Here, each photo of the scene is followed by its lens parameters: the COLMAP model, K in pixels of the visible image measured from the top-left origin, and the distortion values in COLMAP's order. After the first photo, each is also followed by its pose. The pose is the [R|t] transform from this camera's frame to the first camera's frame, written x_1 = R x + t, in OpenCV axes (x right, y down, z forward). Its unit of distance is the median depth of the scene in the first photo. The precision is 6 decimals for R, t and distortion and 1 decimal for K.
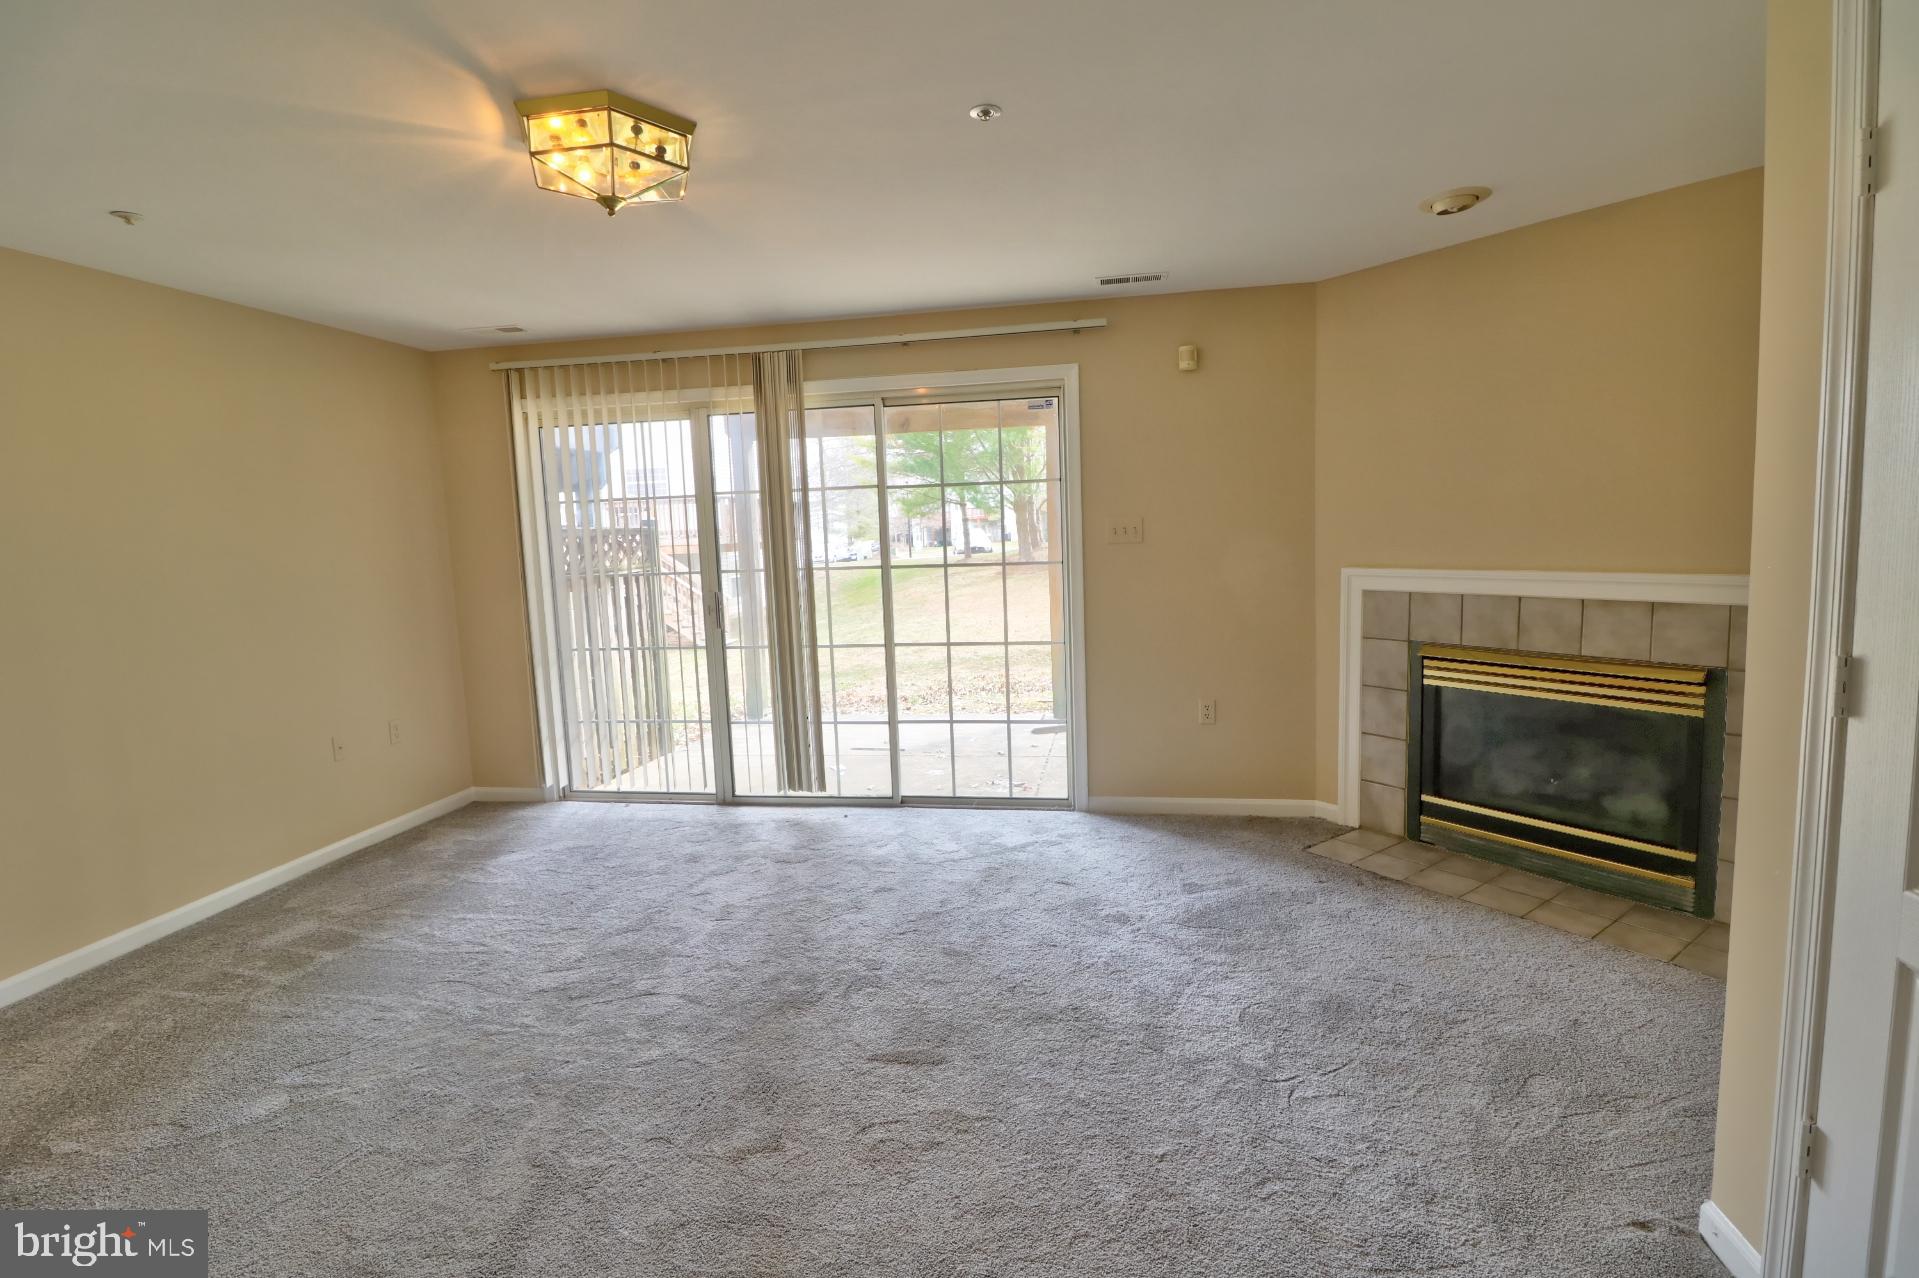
lens RADIAL K [[888.0, 0, 956.5], [0, 888.0, 626.9], [0, 0, 1]] dist [-0.000238, -0.000471]
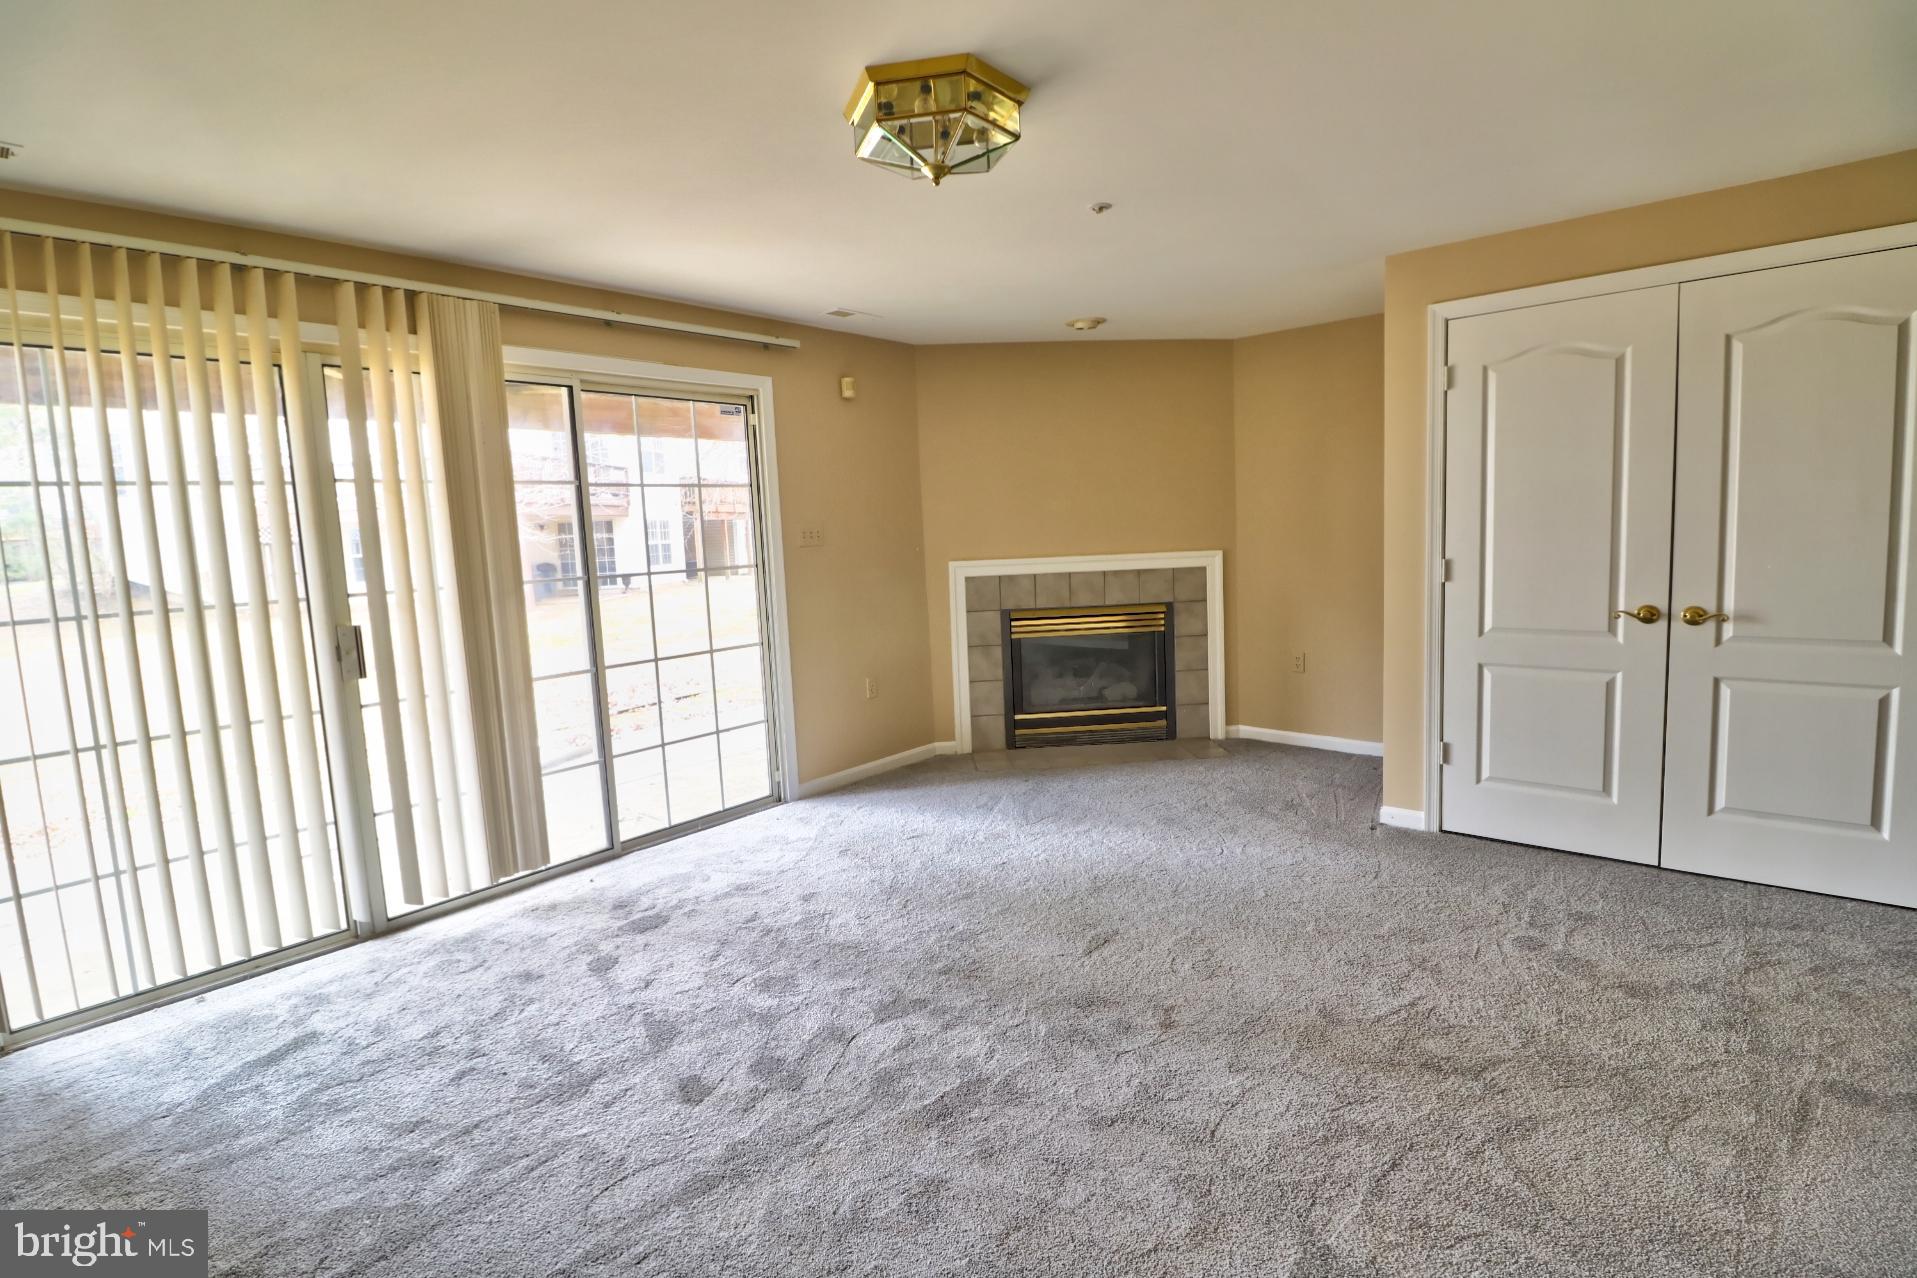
lens RADIAL K [[892.2, 0, 962.8], [0, 892.2, 626.5], [0, 0, 1]] dist [-0.012876, -0.000451]
pose [[0.513188, -0.083347, 0.854220, -0.729056], [0.115266, 0.992950, 0.027635, -0.004378], [-0.850501, 0.084280, 0.519177, 0.297311]]
